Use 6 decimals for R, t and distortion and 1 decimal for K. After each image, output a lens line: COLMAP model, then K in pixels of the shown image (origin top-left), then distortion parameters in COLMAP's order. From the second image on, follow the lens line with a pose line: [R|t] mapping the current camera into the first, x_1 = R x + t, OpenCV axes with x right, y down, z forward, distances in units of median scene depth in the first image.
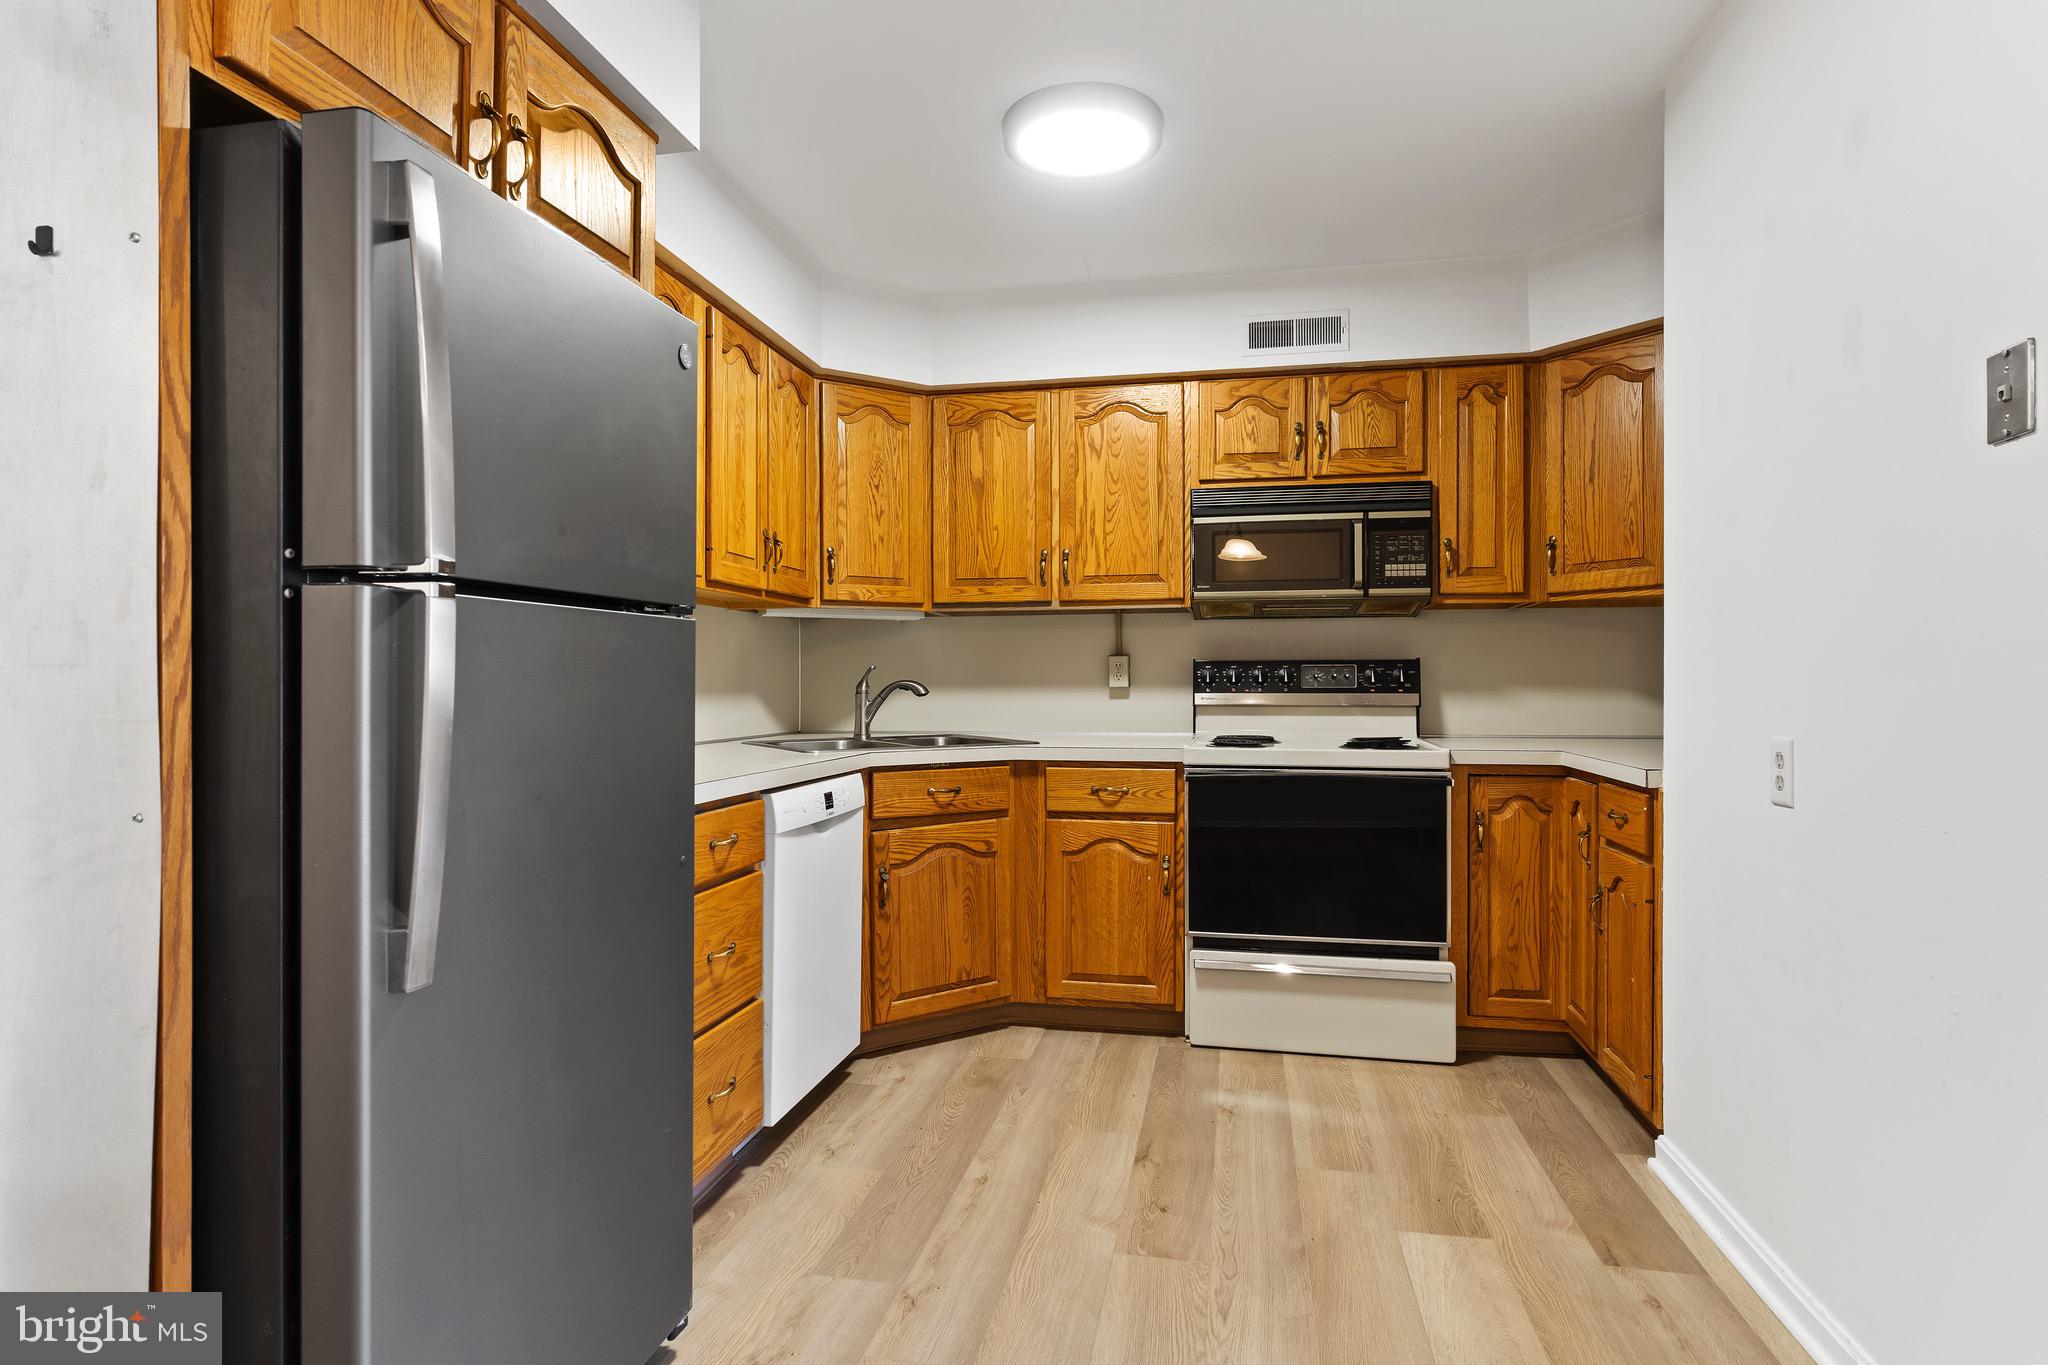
lens RADIAL K [[1085.4, 0, 1017.8], [0, 1085.4, 686.9], [0, 0, 1]] dist [-0.002759, 0.000899]
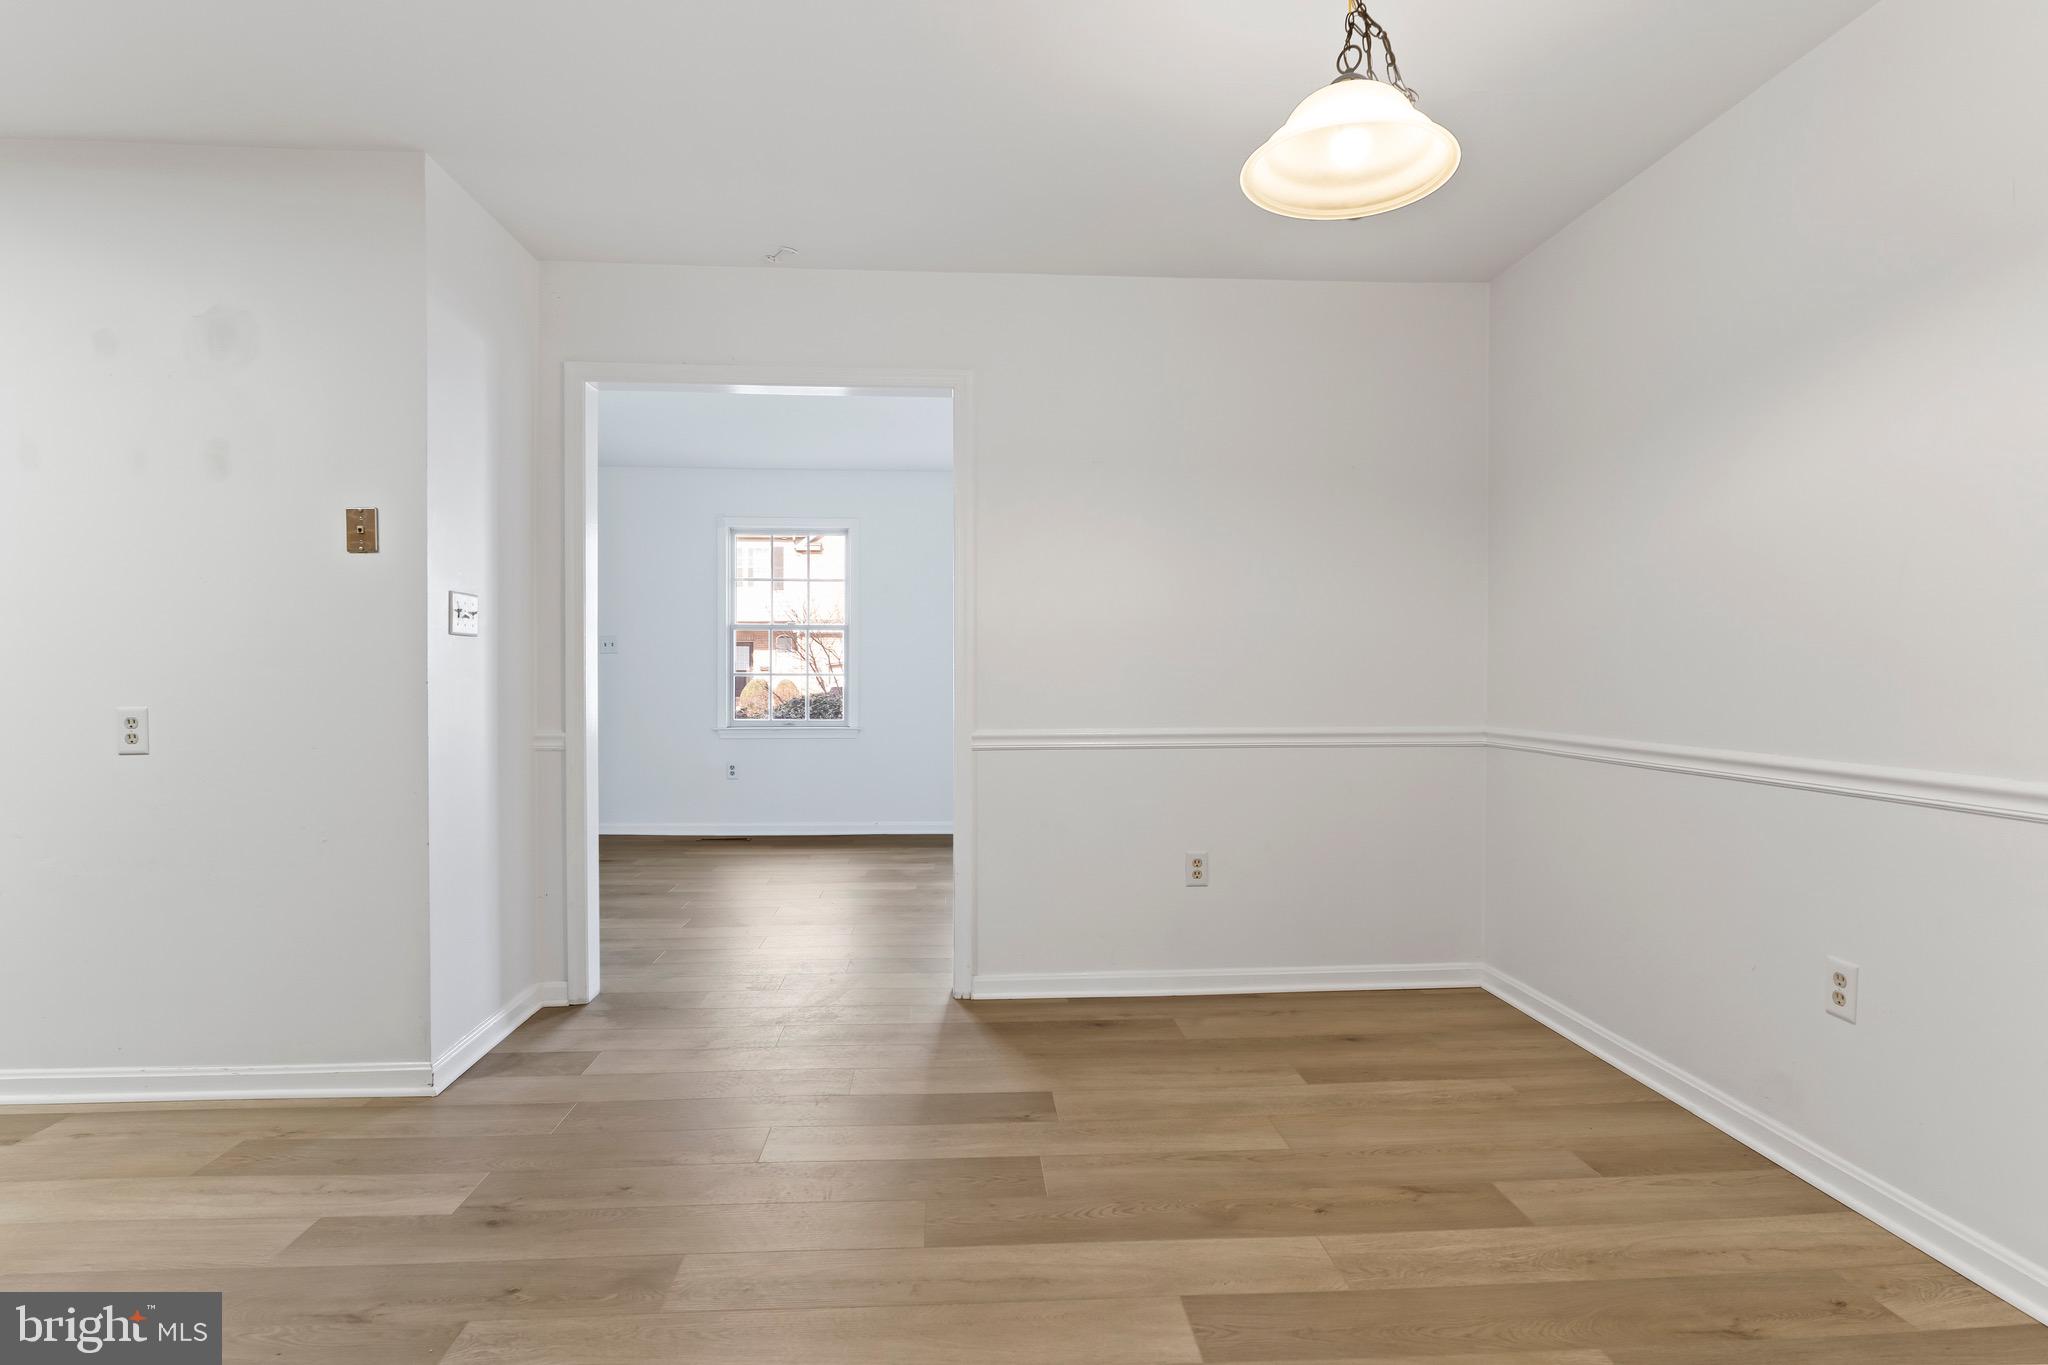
lens RADIAL K [[1044.9, 0, 1013.3], [0, 1044.9, 678.2], [0, 0, 1]] dist [-0.003349, 0.001677]
pose [[-0.263991, -0.003513, 0.964519, -0.542541], [0.003214, 0.999985, 0.004522, 0.003022], [-0.964520, 0.004294, -0.263976, 0.131746]]
